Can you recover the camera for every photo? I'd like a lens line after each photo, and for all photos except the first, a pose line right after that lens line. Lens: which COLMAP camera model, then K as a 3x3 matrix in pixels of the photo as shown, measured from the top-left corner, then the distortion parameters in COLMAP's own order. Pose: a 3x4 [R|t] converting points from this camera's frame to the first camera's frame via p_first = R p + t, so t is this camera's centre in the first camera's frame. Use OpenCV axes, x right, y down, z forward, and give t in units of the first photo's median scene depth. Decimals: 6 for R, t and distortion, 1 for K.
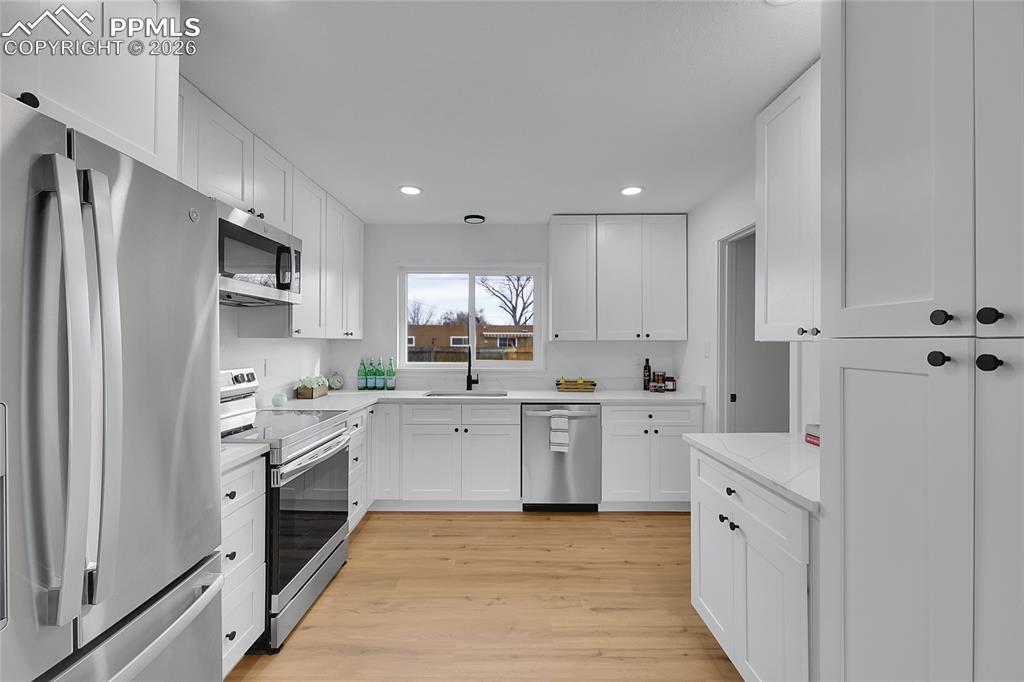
lens RADIAL K [[418.9, 0, 512.0], [0, 418.9, 341.0], [0, 0, 1]] dist [-0.002074, -0.000184]
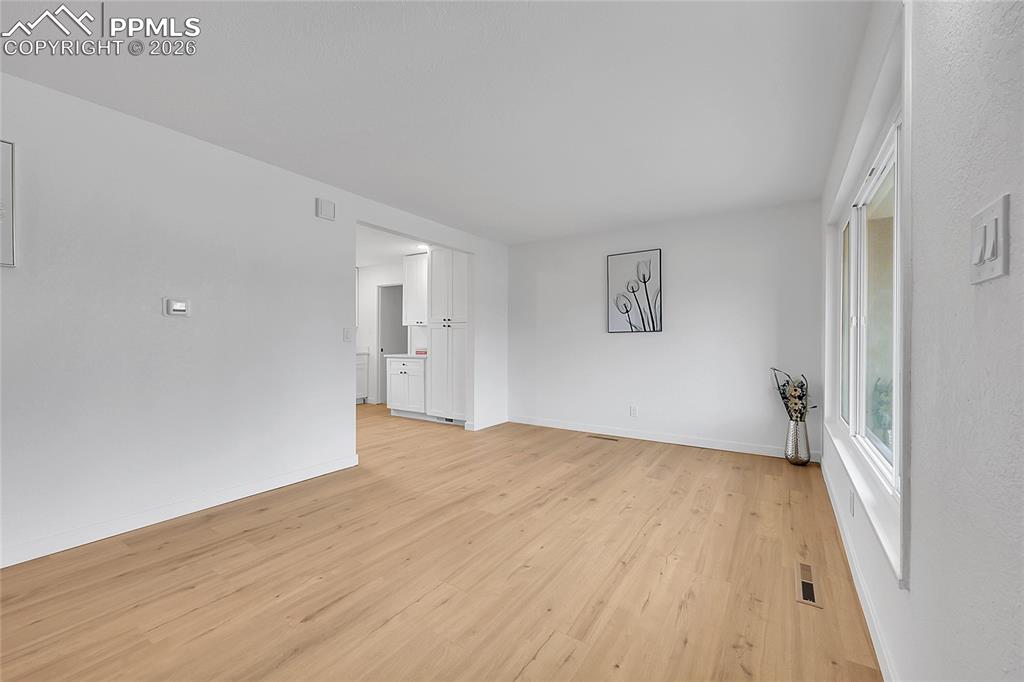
lens RADIAL K [[418.9, 0, 512.0], [0, 418.9, 341.0], [0, 0, 1]] dist [-0.002074, -0.000184]
pose [[0.561296, -0.023690, 0.827276, -1.824972], [0.011135, 0.999716, 0.021073, 0.070249], [-0.827540, -0.002616, 0.561401, -1.704685]]
